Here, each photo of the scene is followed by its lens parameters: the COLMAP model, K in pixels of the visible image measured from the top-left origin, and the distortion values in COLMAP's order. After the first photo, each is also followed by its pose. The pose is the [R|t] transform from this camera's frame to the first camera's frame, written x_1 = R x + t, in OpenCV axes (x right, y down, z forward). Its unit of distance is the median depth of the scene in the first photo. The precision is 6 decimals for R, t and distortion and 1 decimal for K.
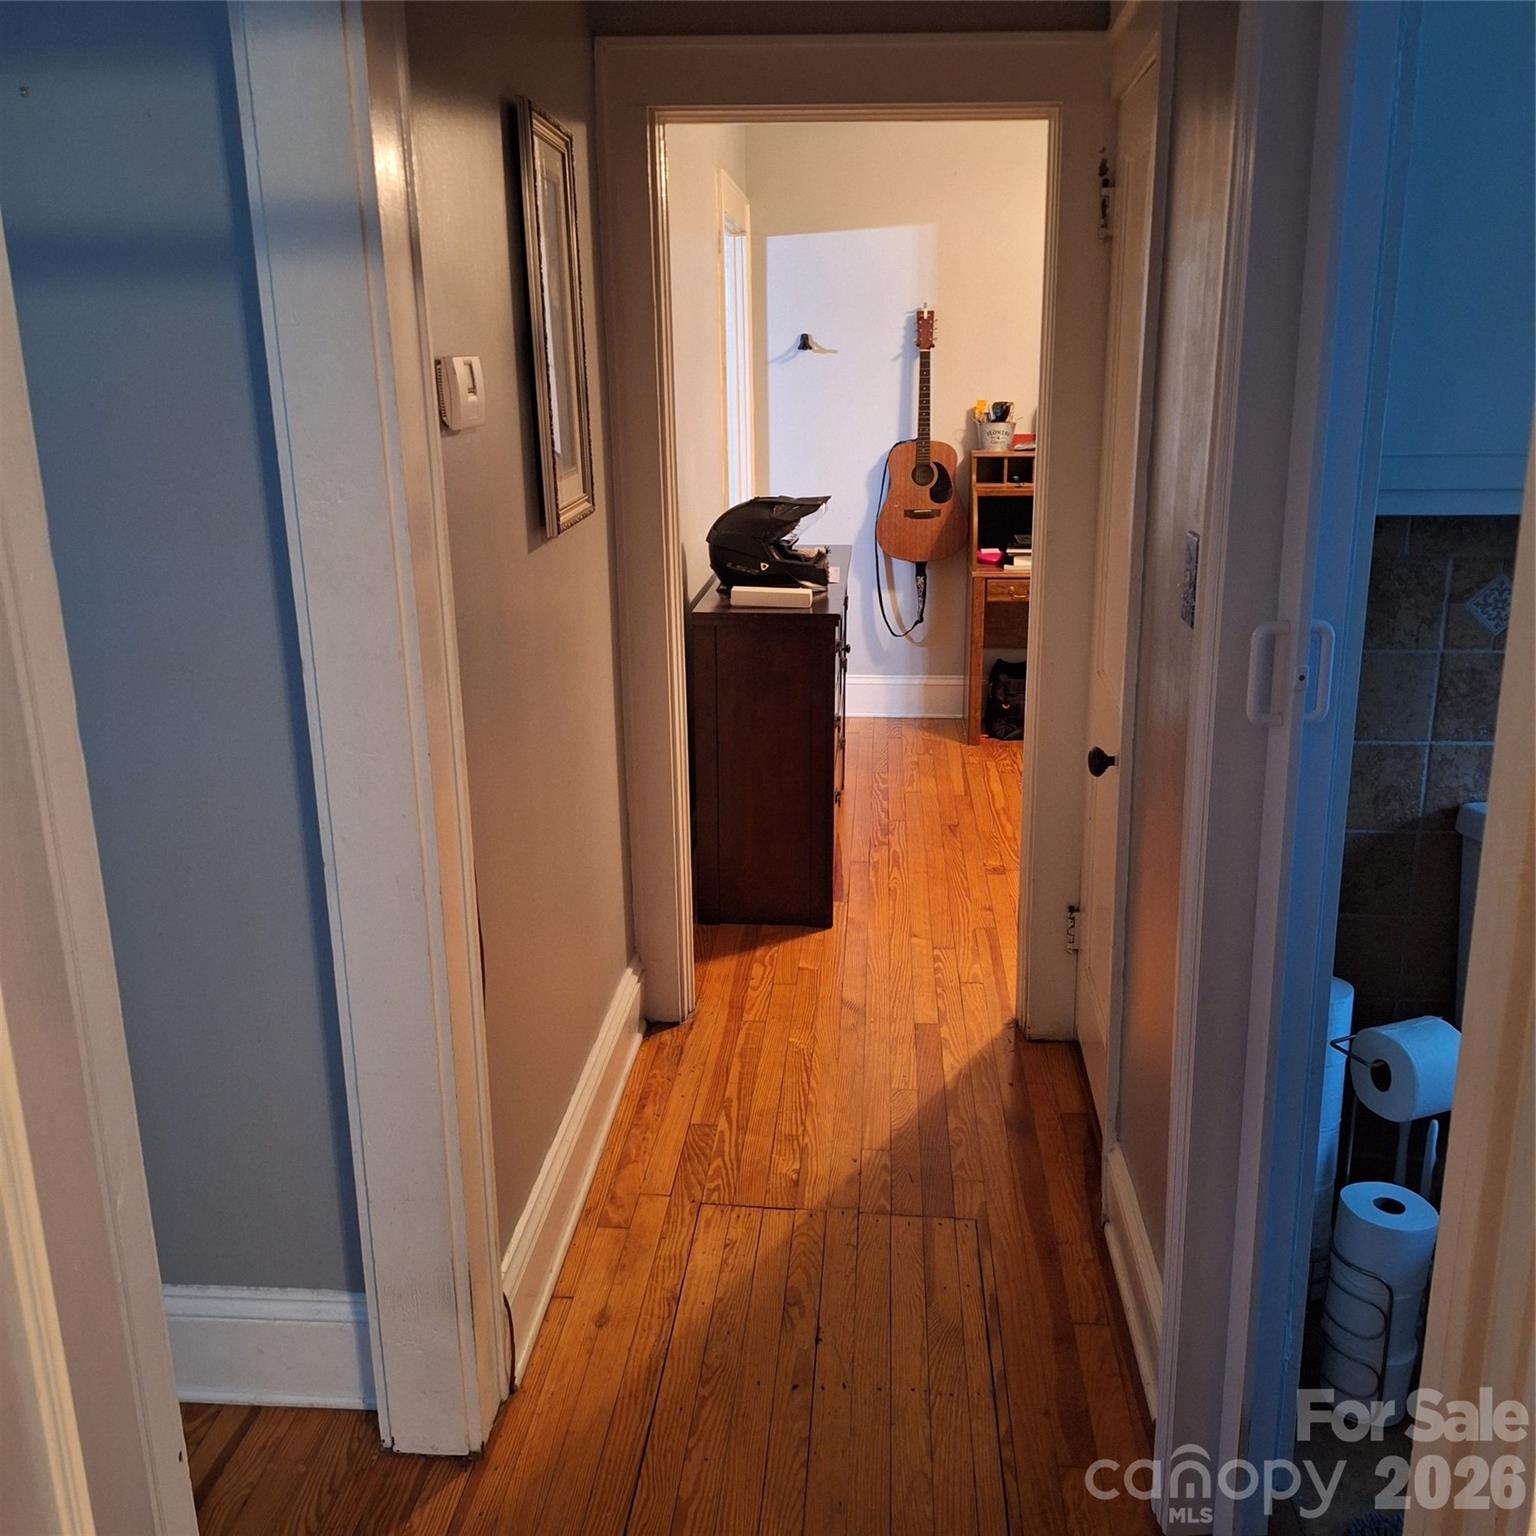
lens RADIAL K [[1430.4, 0, 765.1], [0, 1430.4, 766.3], [0, 0, 1]] dist [0.157124, -0.212028]
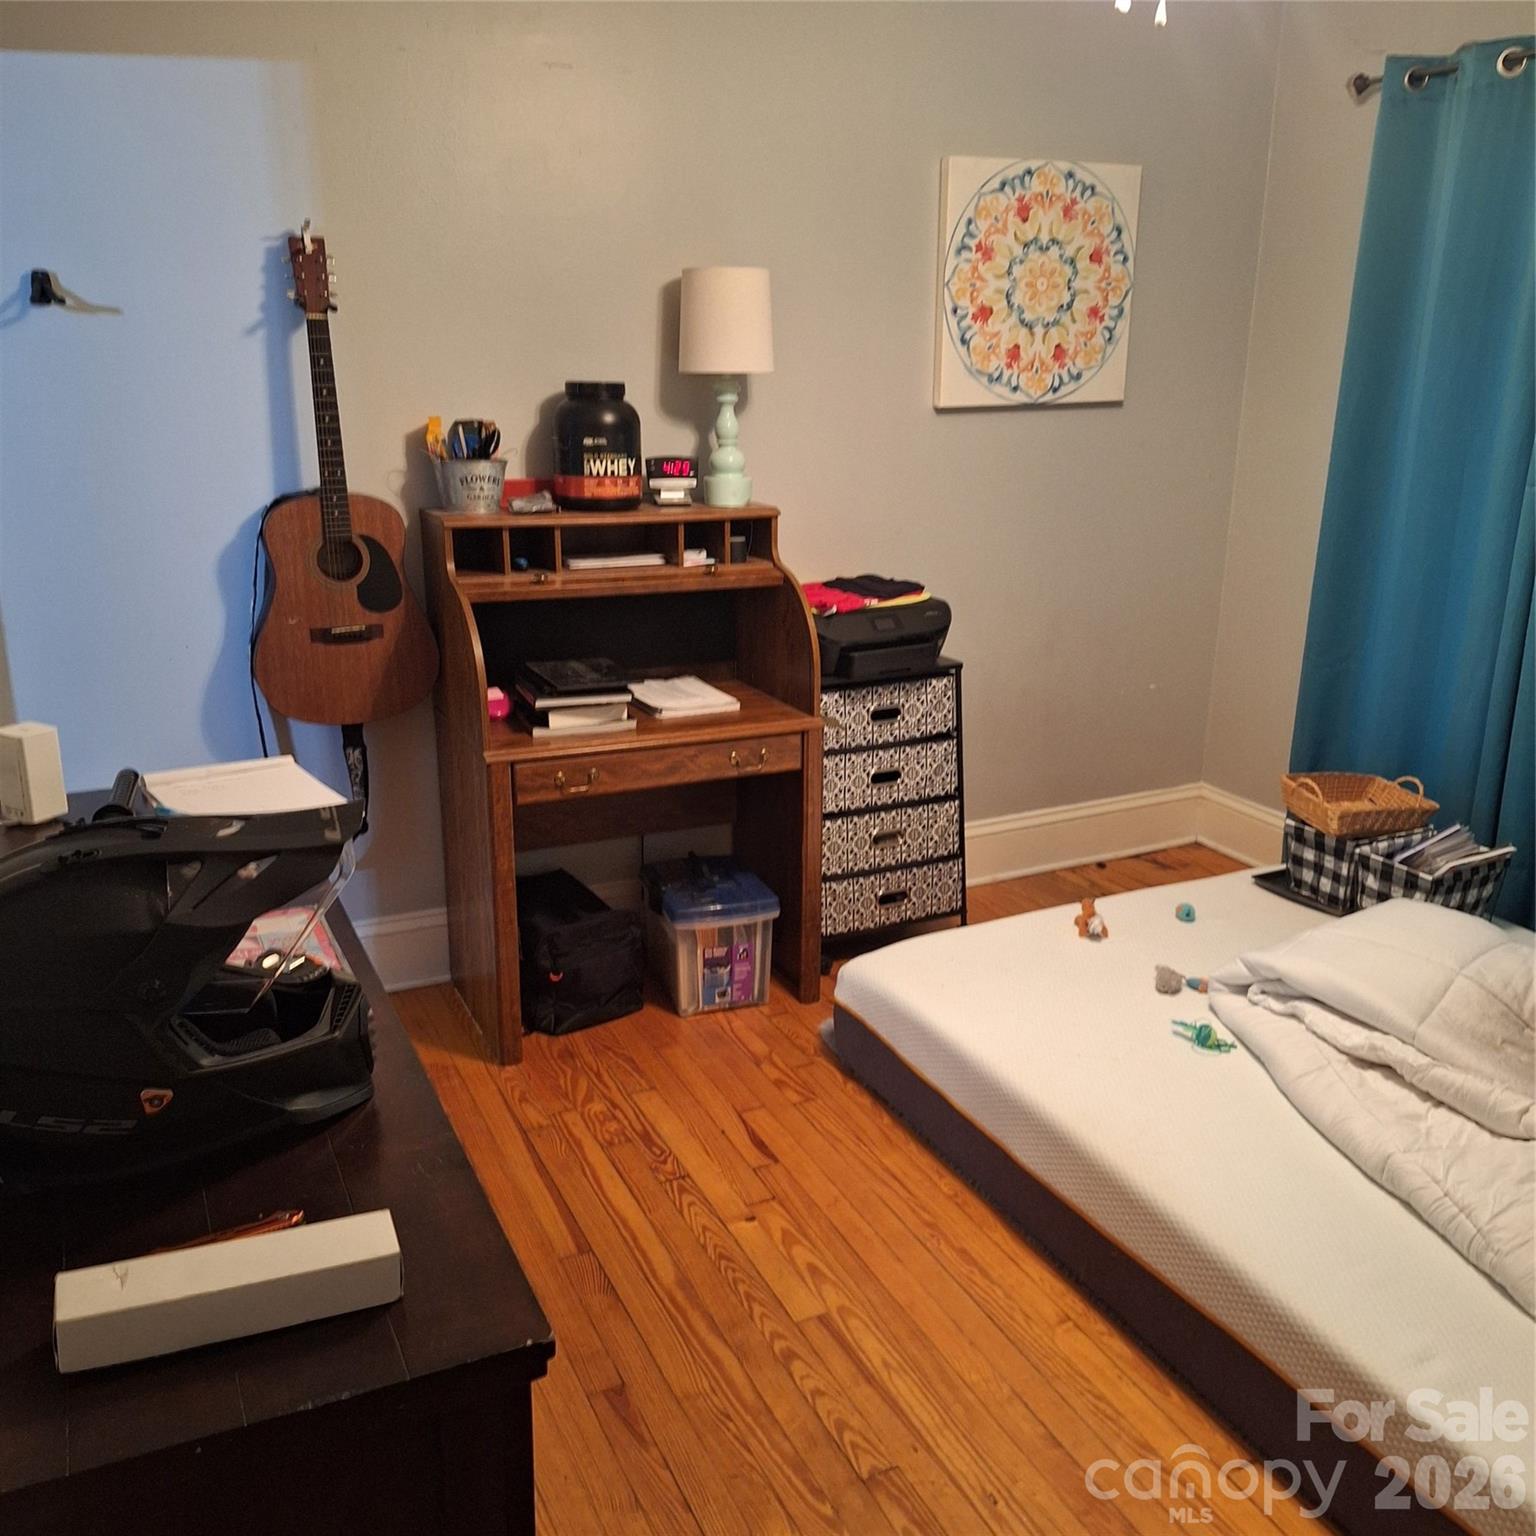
lens RADIAL K [[1430.4, 0, 765.1], [0, 1430.4, 766.3], [0, 0, 1]] dist [0.157124, -0.212028]
pose [[0.866179, -0.122576, 0.484467, -0.018751], [0.113132, 0.992380, 0.048815, -0.138779], [-0.486759, 0.012526, 0.873446, 0.480741]]
